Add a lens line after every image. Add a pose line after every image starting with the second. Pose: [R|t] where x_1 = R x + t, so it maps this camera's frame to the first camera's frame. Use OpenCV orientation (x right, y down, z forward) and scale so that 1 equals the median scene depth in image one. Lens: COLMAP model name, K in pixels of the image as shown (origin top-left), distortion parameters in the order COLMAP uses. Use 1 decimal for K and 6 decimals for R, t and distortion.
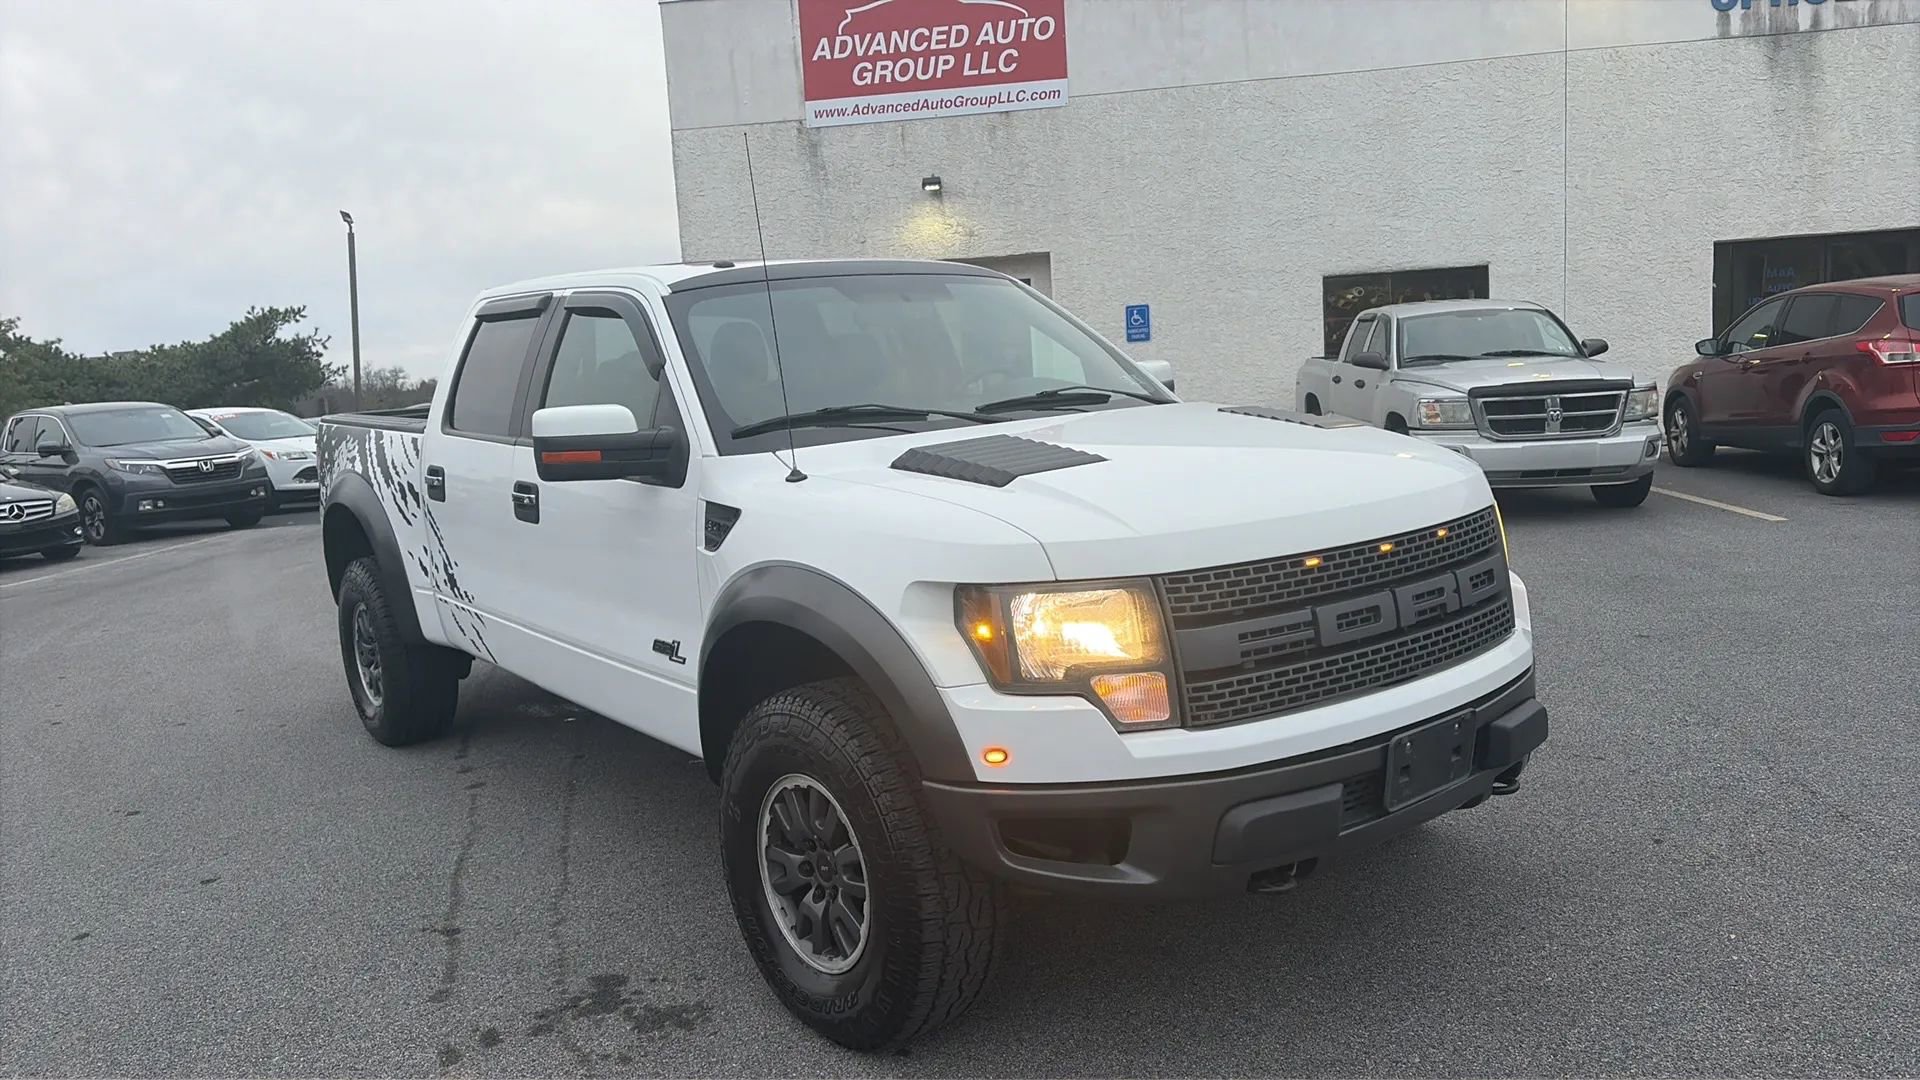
lens RADIAL K [[1383.3, 0, 939.3], [0, 1383.3, 547.4], [0, 0, 1]] dist [0.050385, -0.046753]
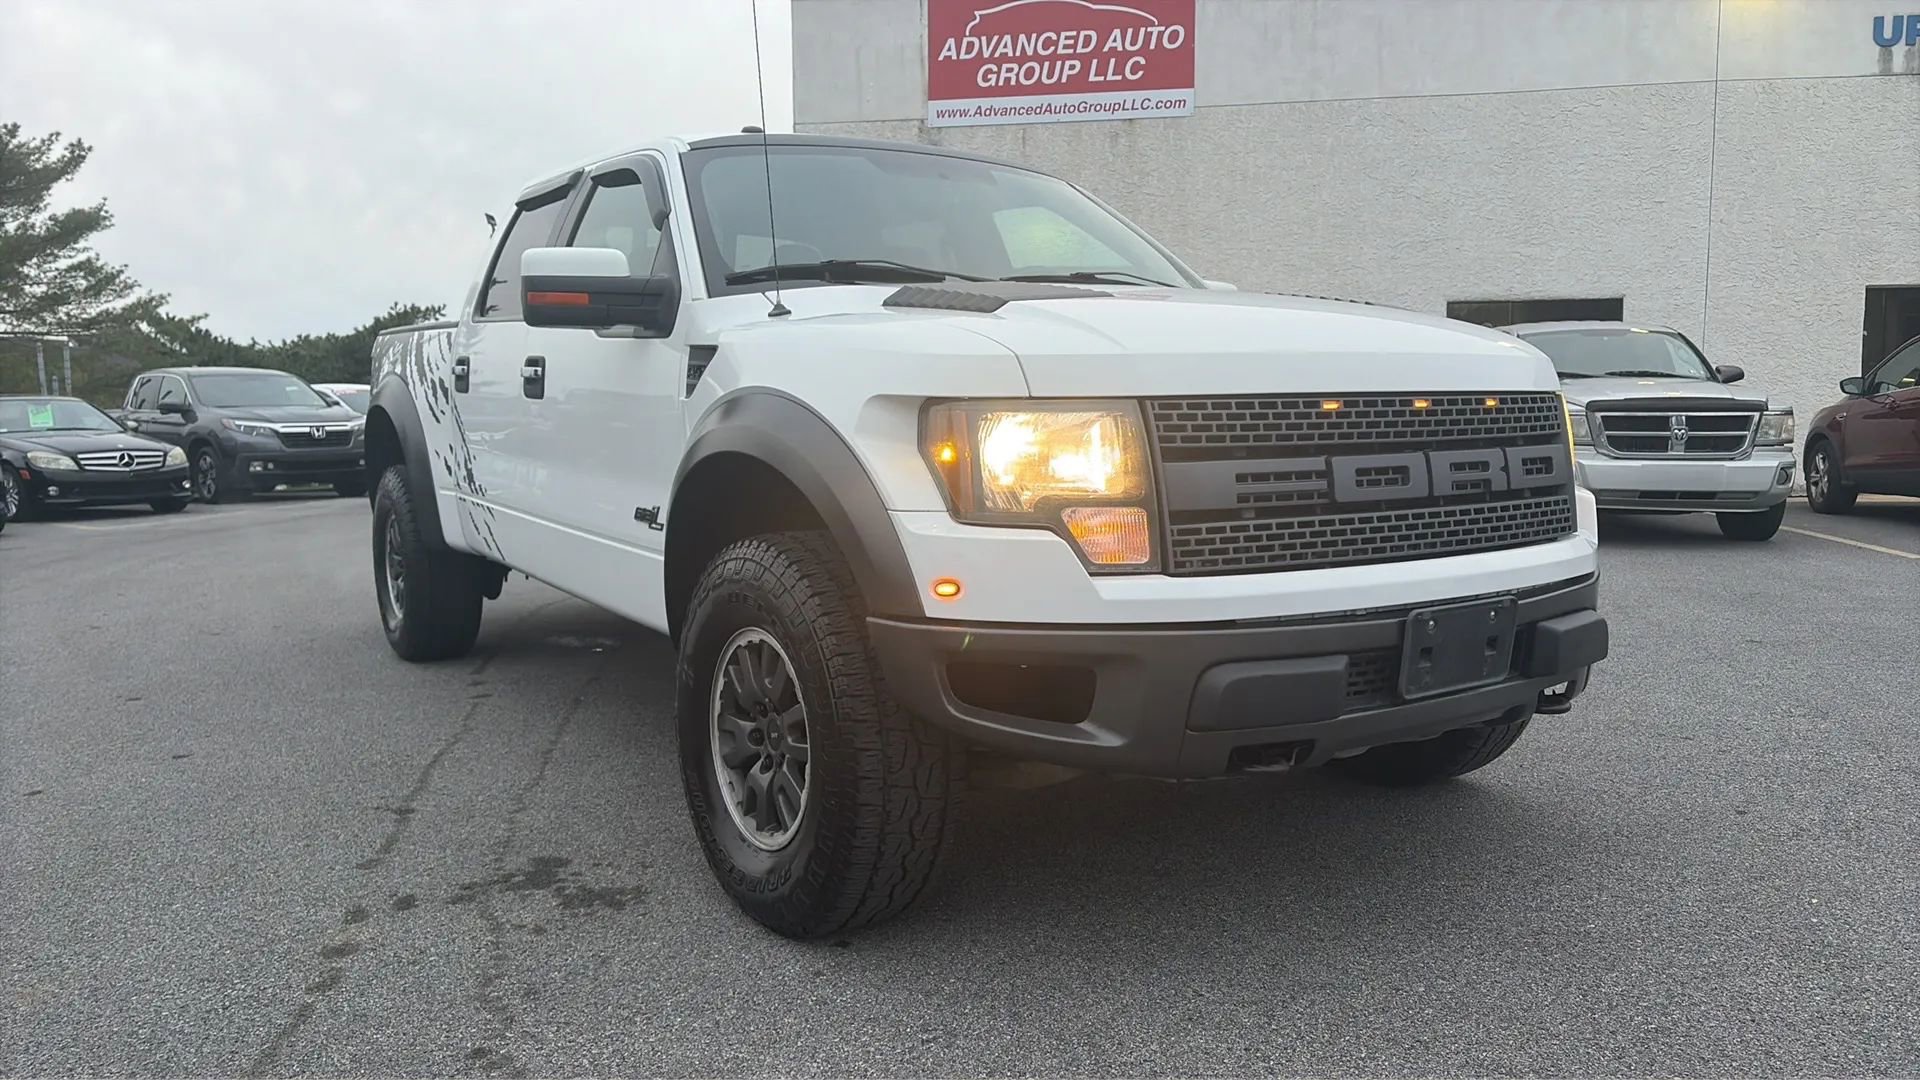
lens RADIAL K [[1383.3, 0, 982.3], [0, 1383.3, 542.6], [0, 0, 1]] dist [0.050385, -0.046753]
pose [[0.996321, 0.063328, -0.057747, 0.030624], [-0.065366, 0.997278, -0.034104, 0.041007], [0.055430, 0.037753, 0.997749, 0.033670]]
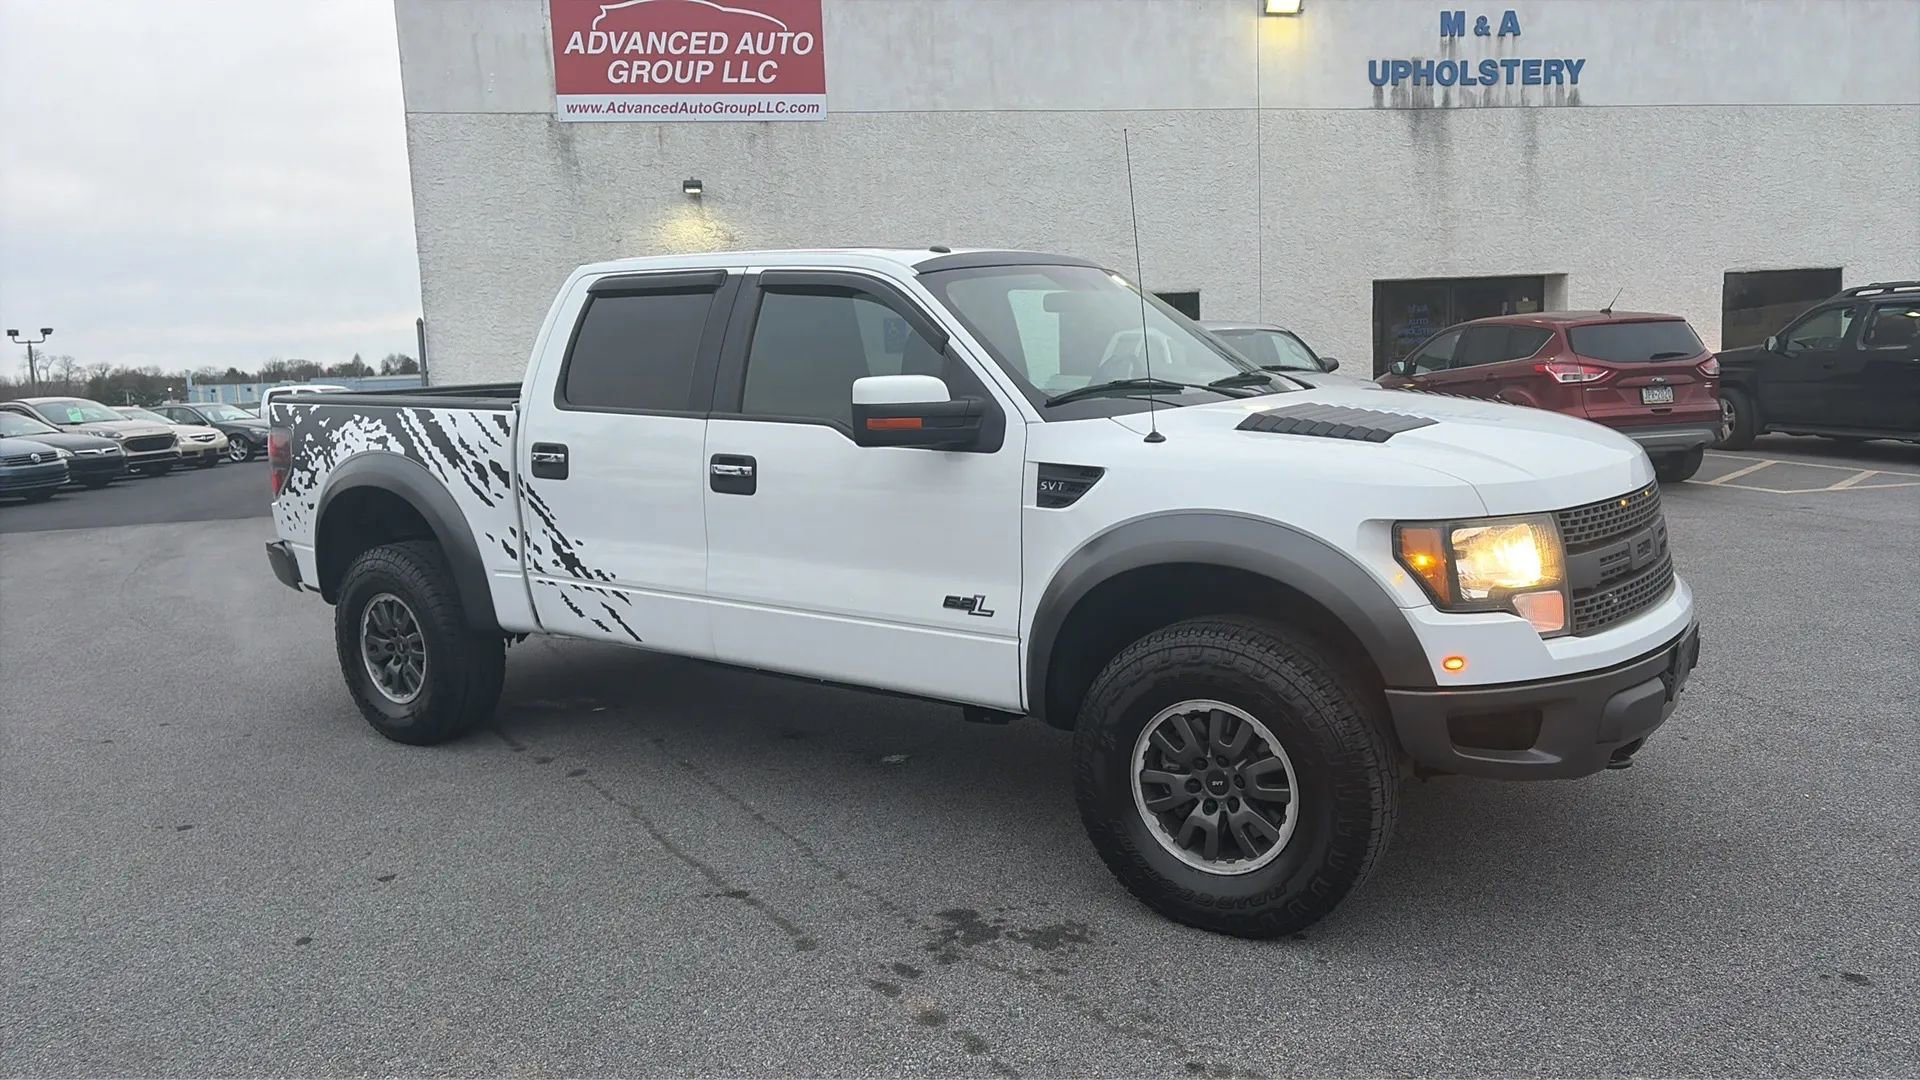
lens RADIAL K [[1383.3, 0, 956.7], [0, 1383.3, 530.1], [0, 0, 1]] dist [0.050385, -0.046753]
pose [[0.953550, -0.011487, 0.301016, -0.198460], [0.018799, 0.999594, -0.021406, 0.014715], [-0.300648, 0.026071, 0.953379, -0.005107]]
